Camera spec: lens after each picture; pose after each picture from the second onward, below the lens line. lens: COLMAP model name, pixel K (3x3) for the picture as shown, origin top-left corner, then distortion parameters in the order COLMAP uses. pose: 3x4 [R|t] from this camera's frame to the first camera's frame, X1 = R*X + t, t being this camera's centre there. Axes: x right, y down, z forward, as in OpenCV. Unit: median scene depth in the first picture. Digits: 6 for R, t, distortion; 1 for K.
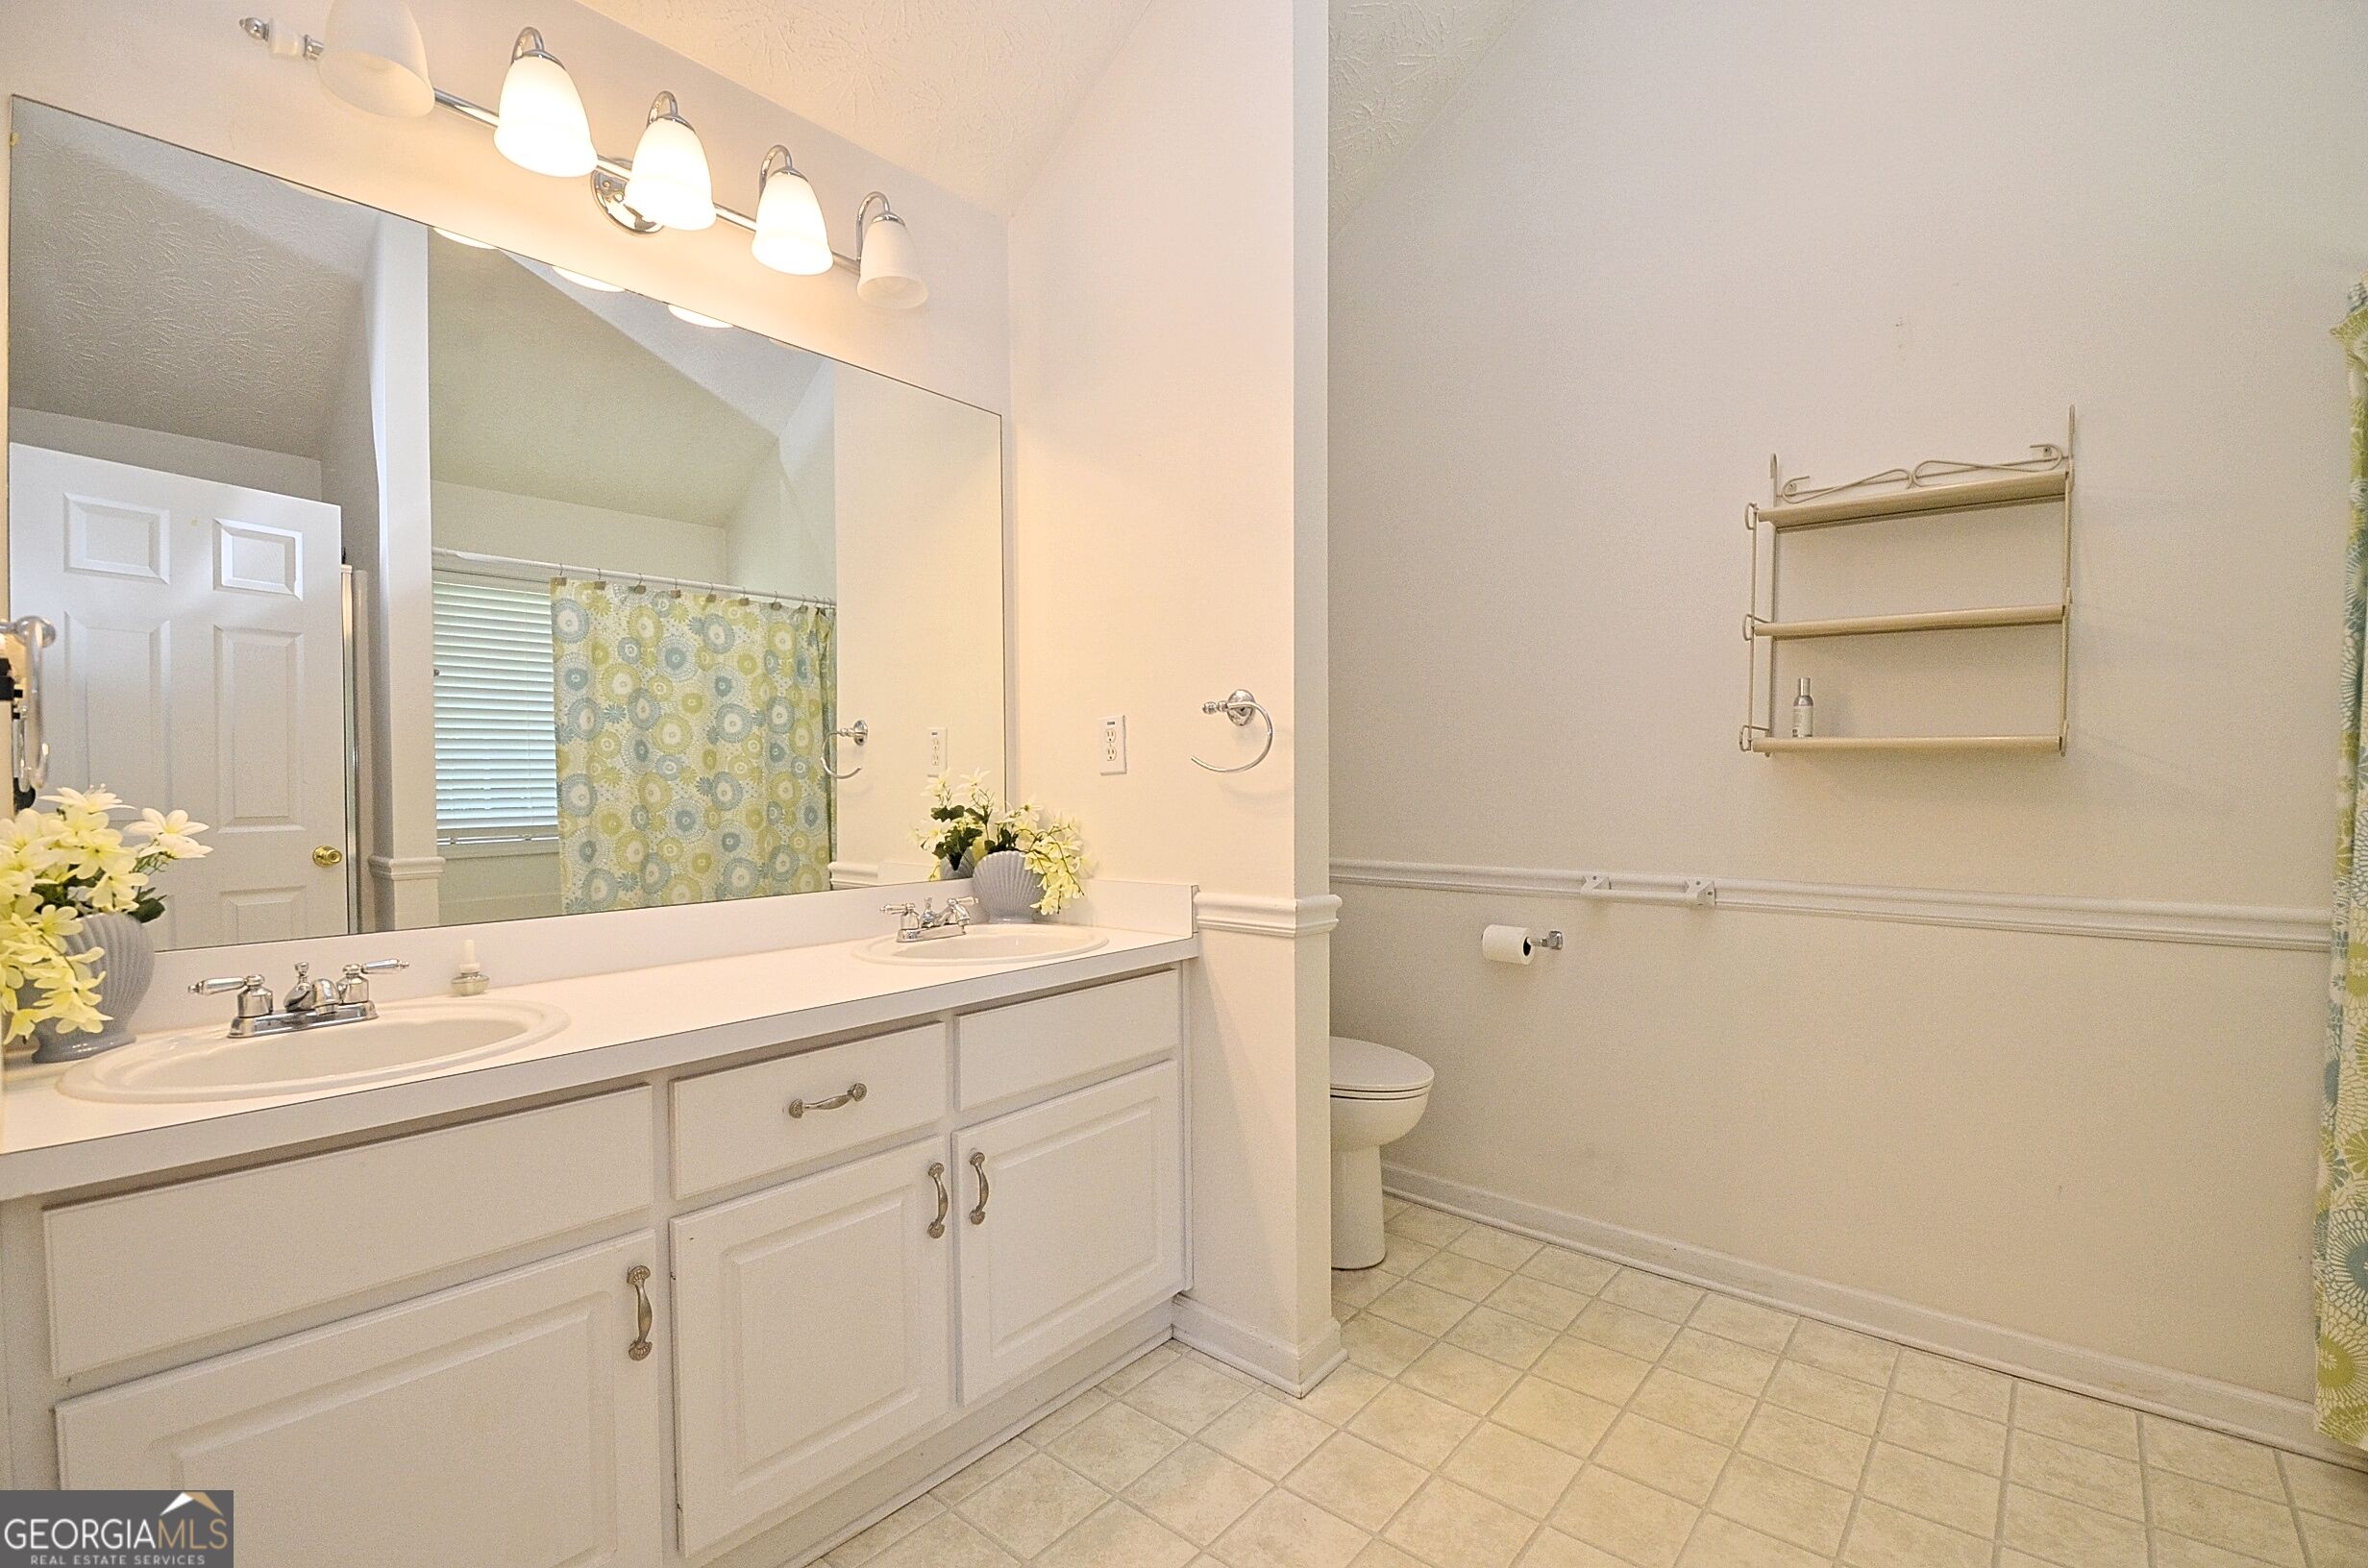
lens RADIAL K [[1025.9, 0, 1217.0], [0, 1025.9, 803.5], [0, 0, 1]] dist [0.013270, -0.020741]
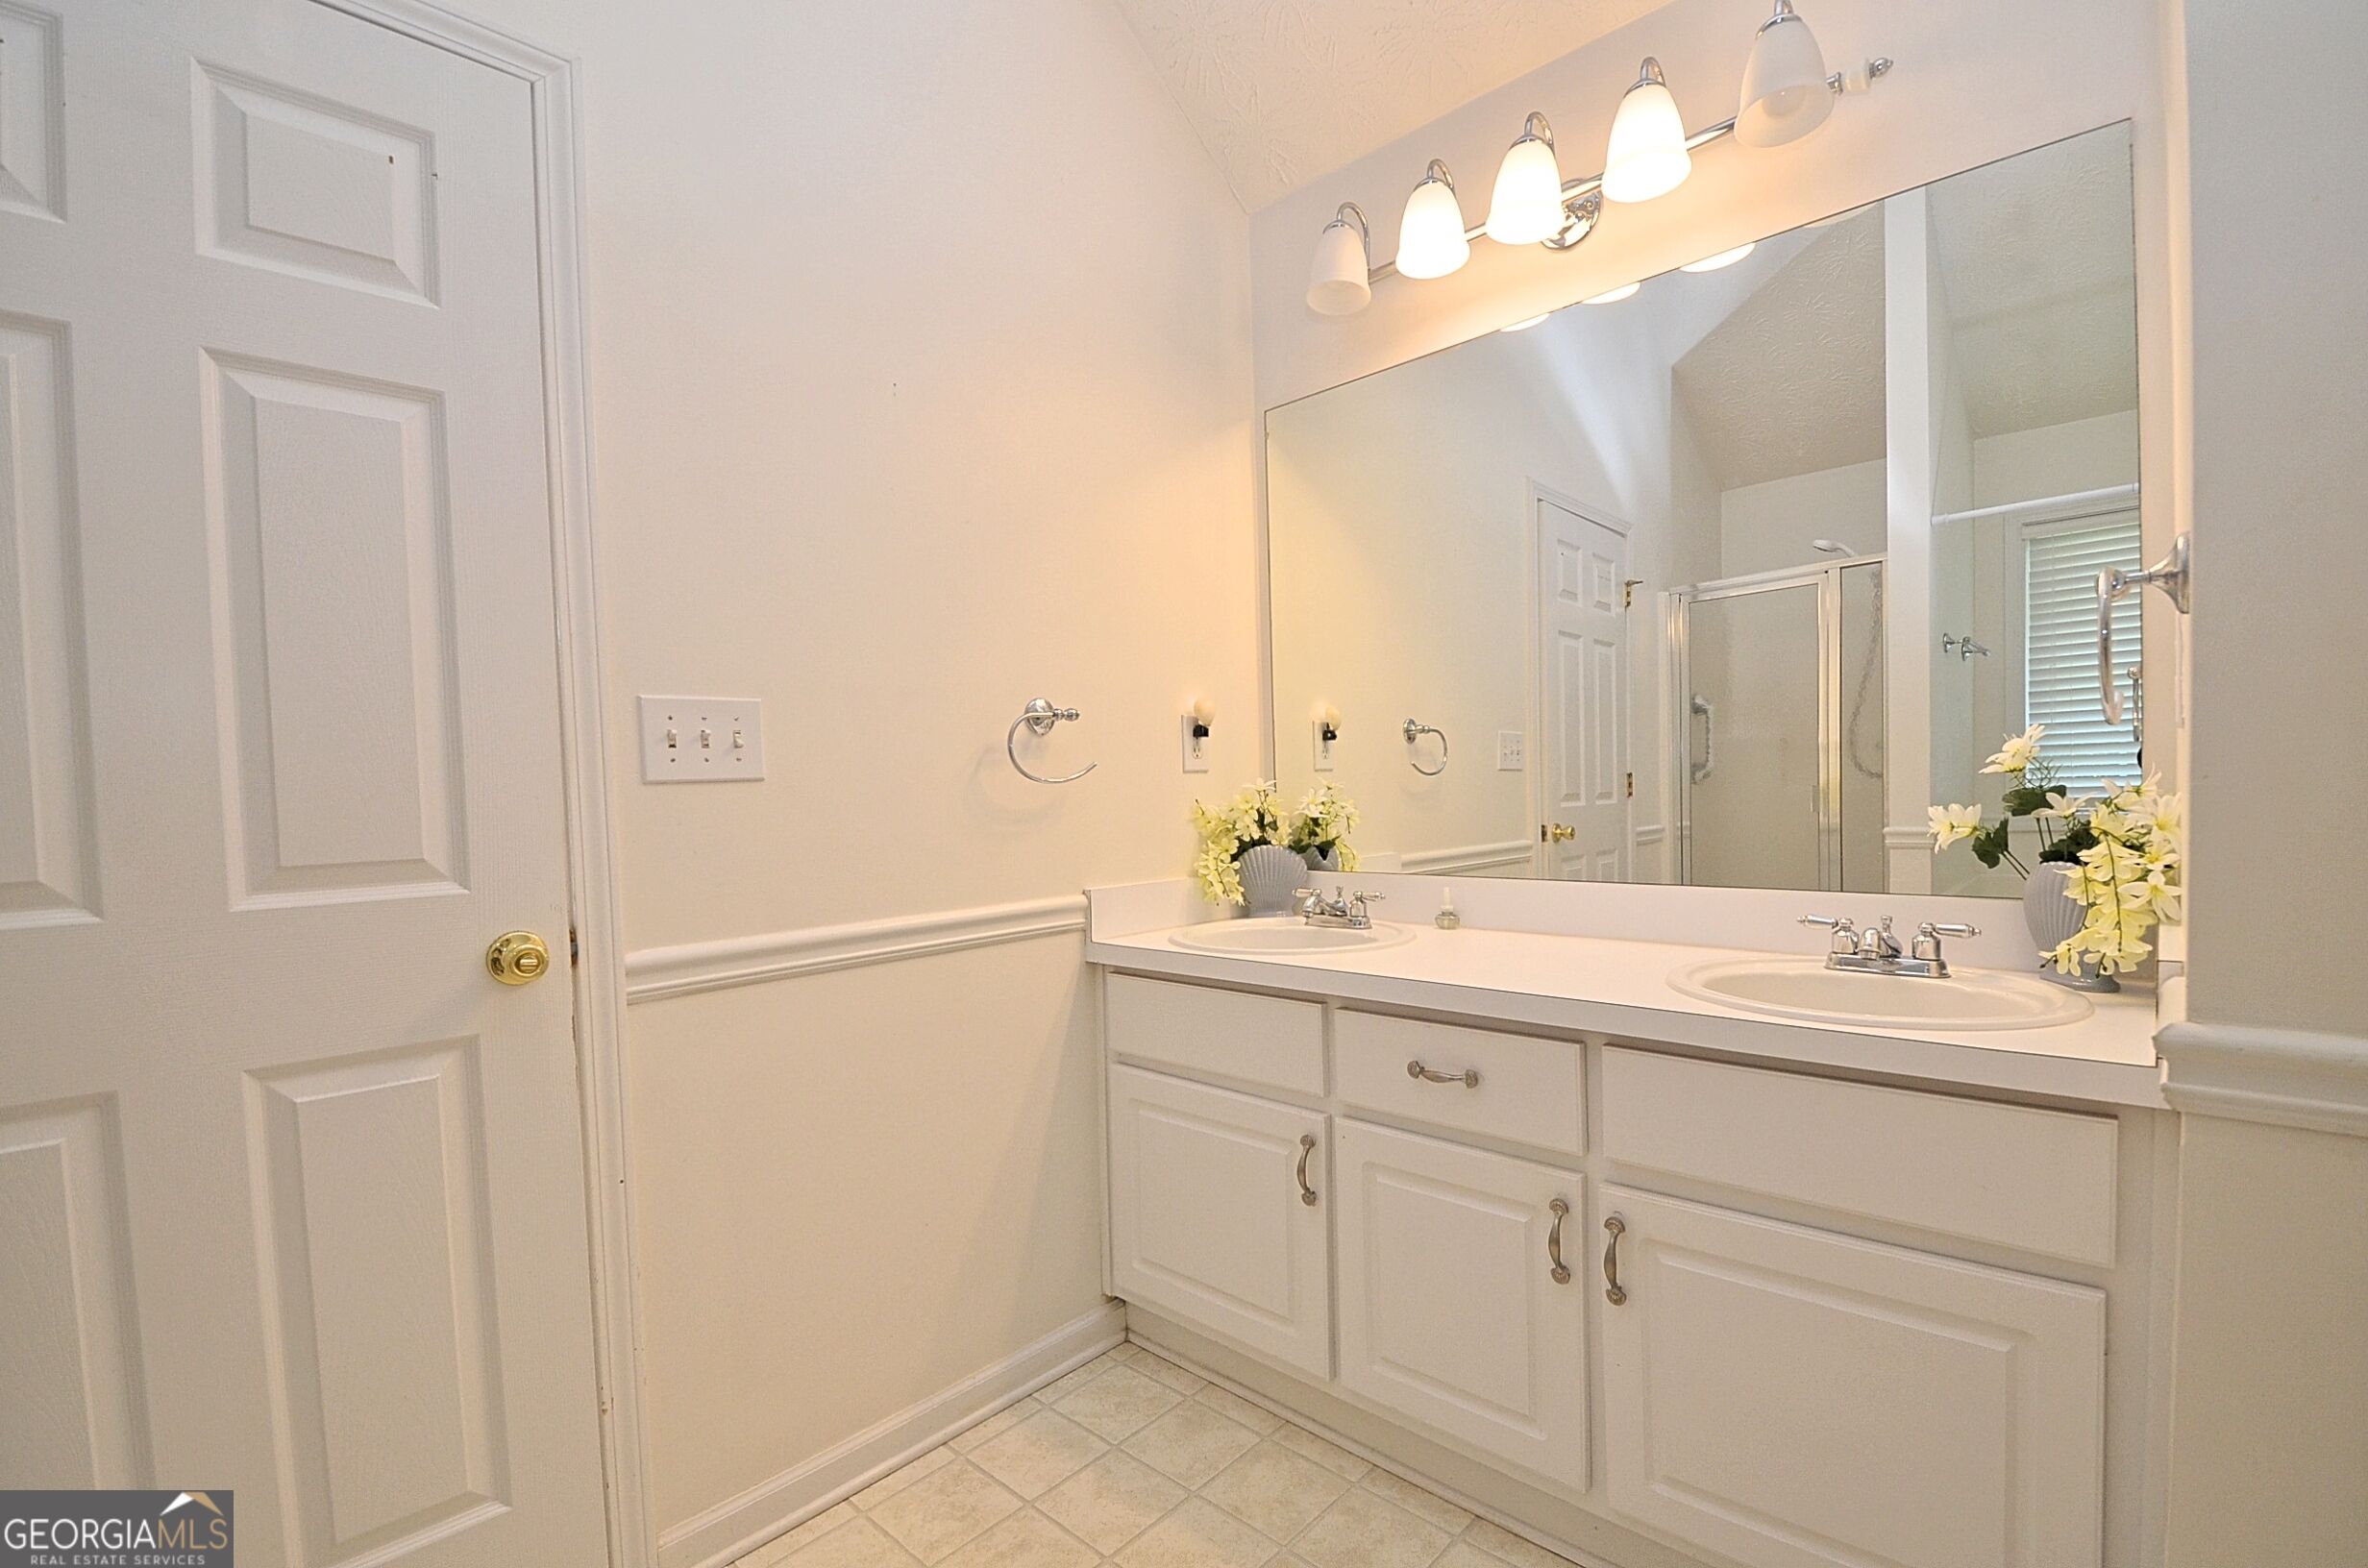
lens RADIAL K [[1022.7, 0, 1186.4], [0, 1022.7, 806.1], [0, 0, 1]] dist [0.032368, -0.020835]
pose [[-0.056178, 0.034194, -0.997835, 0.644403], [0.021387, 0.999225, 0.033037, -0.024362], [0.998192, -0.019485, -0.056866, 0.769855]]
